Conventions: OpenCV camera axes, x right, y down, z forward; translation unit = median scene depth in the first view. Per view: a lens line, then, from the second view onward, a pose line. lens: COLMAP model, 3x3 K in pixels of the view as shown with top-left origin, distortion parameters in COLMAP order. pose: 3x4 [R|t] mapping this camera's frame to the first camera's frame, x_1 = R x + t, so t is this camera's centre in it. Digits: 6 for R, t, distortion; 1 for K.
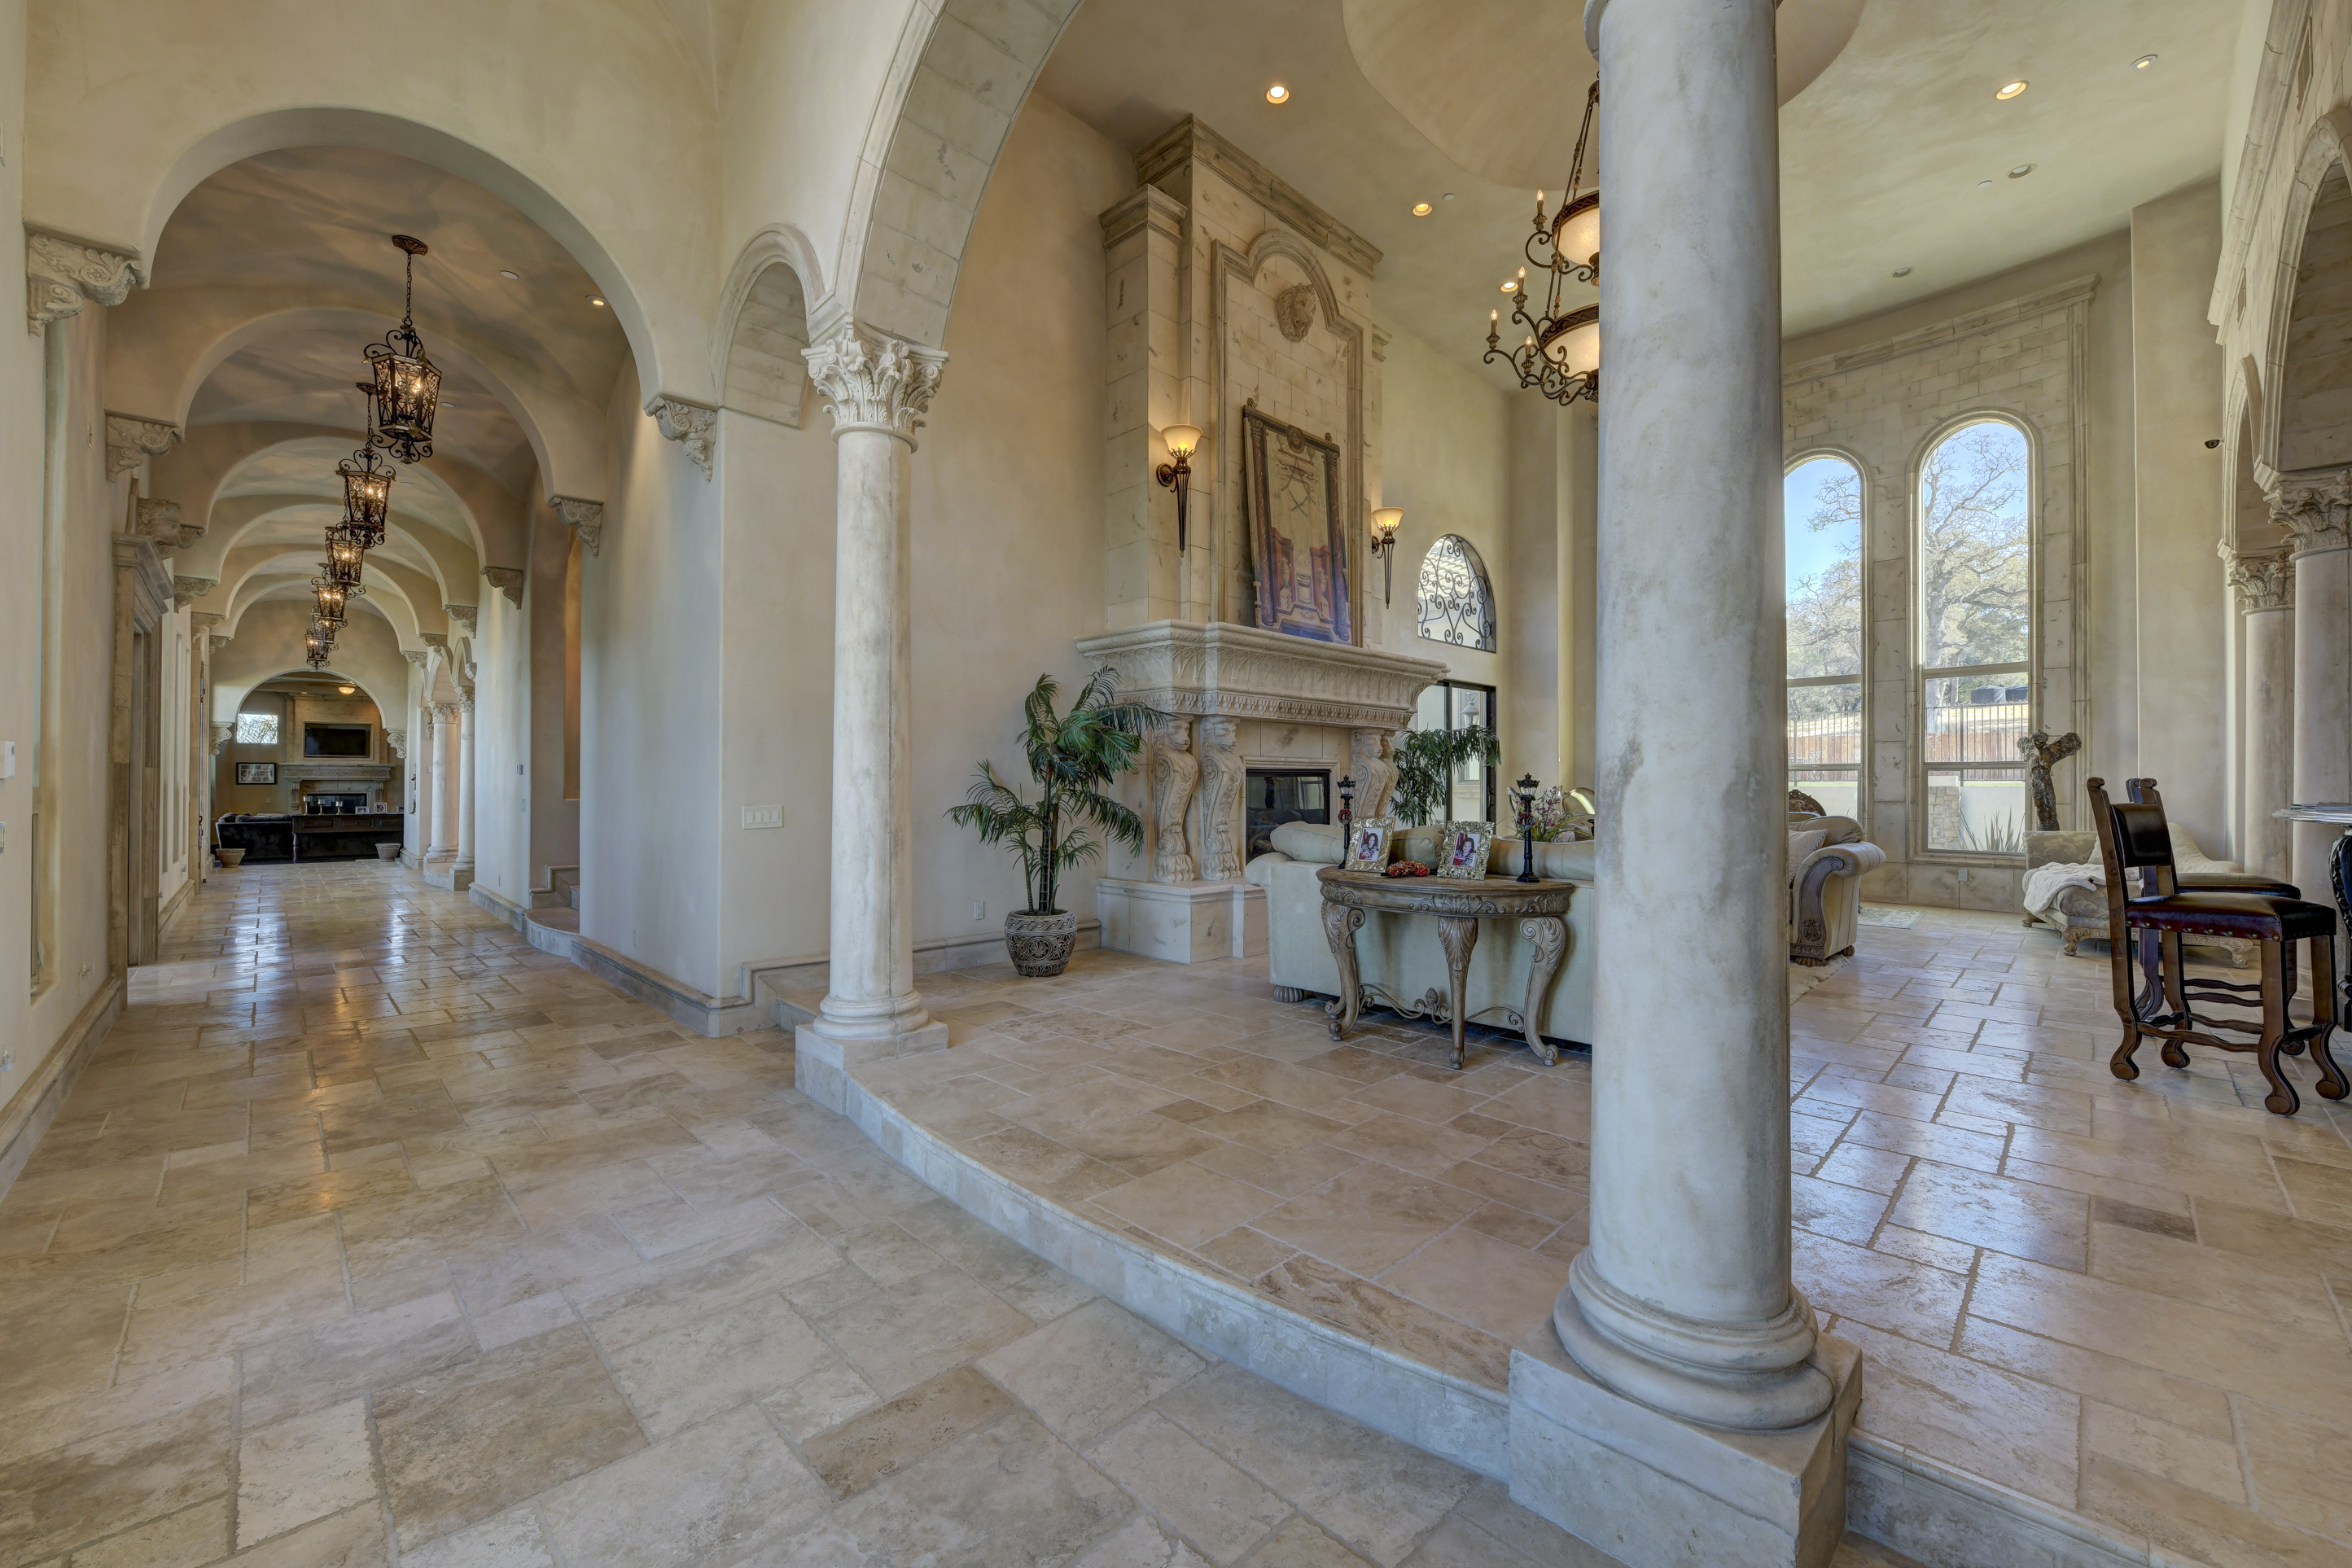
lens RADIAL K [[926.6, 0, 1192.1], [0, 926.6, 781.2], [0, 0, 1]] dist [-0.008106, -0.000017]
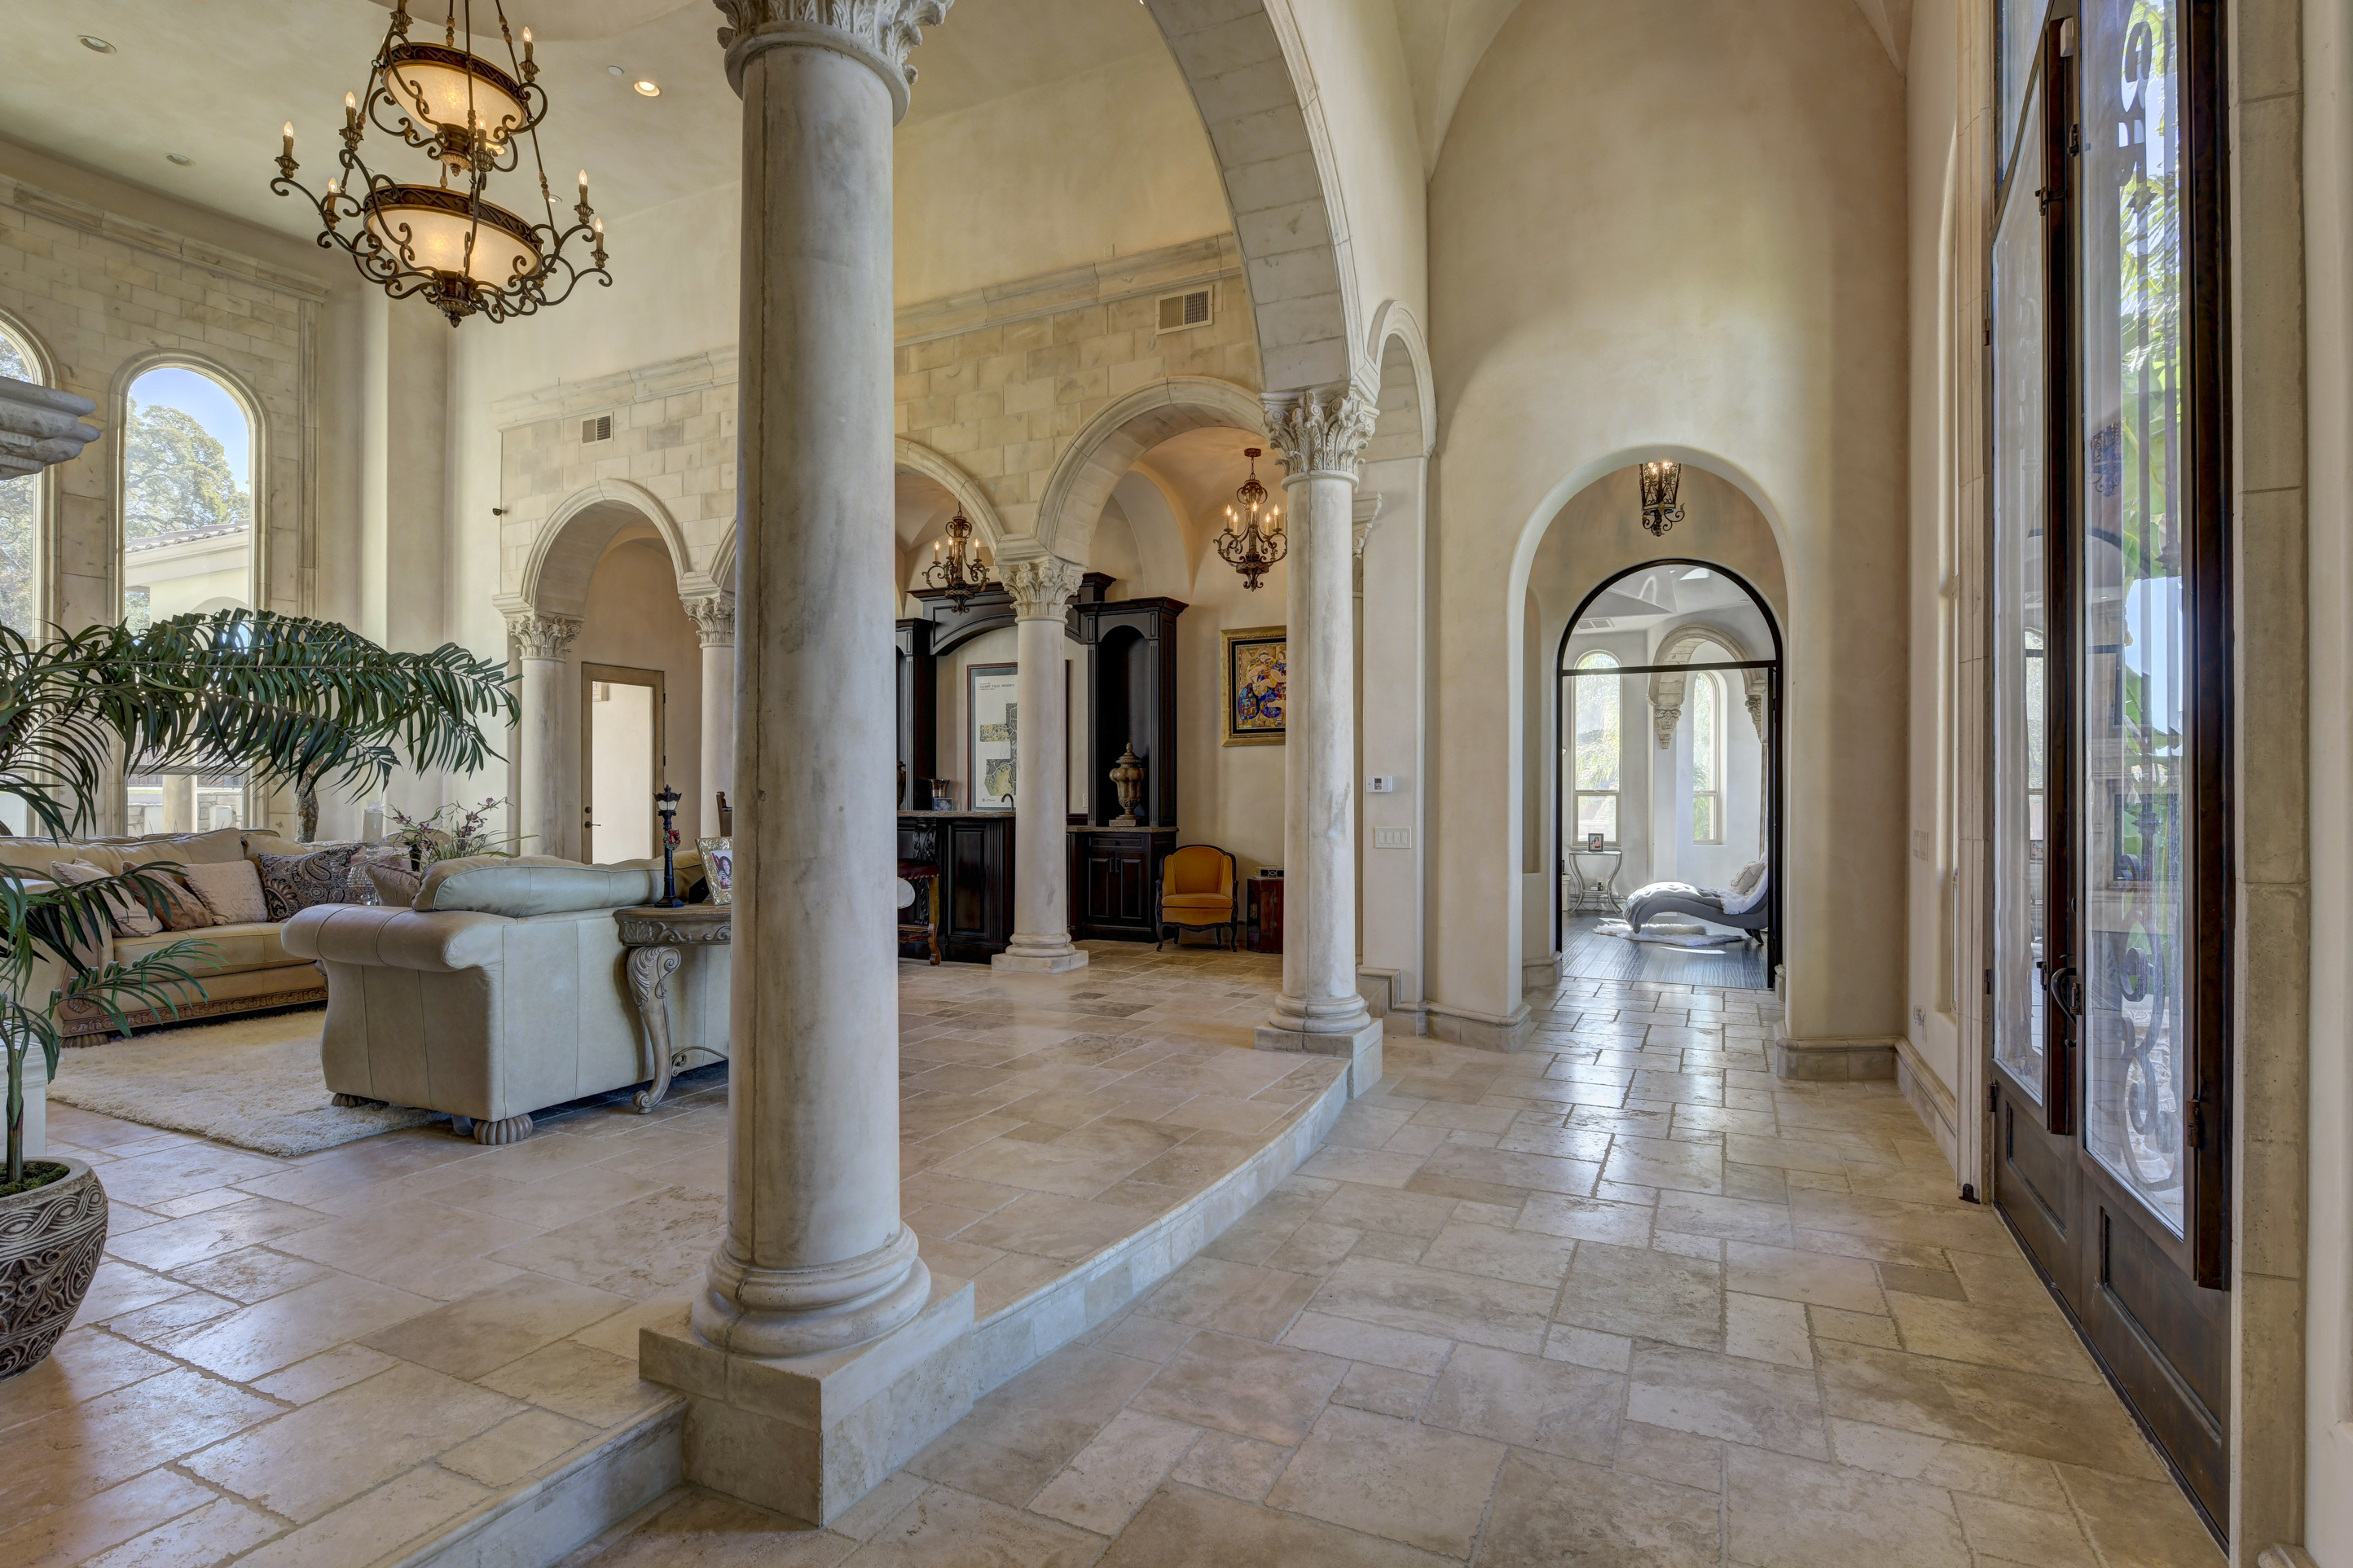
lens RADIAL K [[1152.7, 0, 1183.0], [0, 1152.7, 791.3], [0, 0, 1]] dist [0.001775, -0.000312]
pose [[-0.336627, -0.000439, 0.941638, -1.520098], [-0.007545, 0.999969, -0.002231, -0.005837], [-0.941608, -0.007856, -0.336620, 1.593328]]
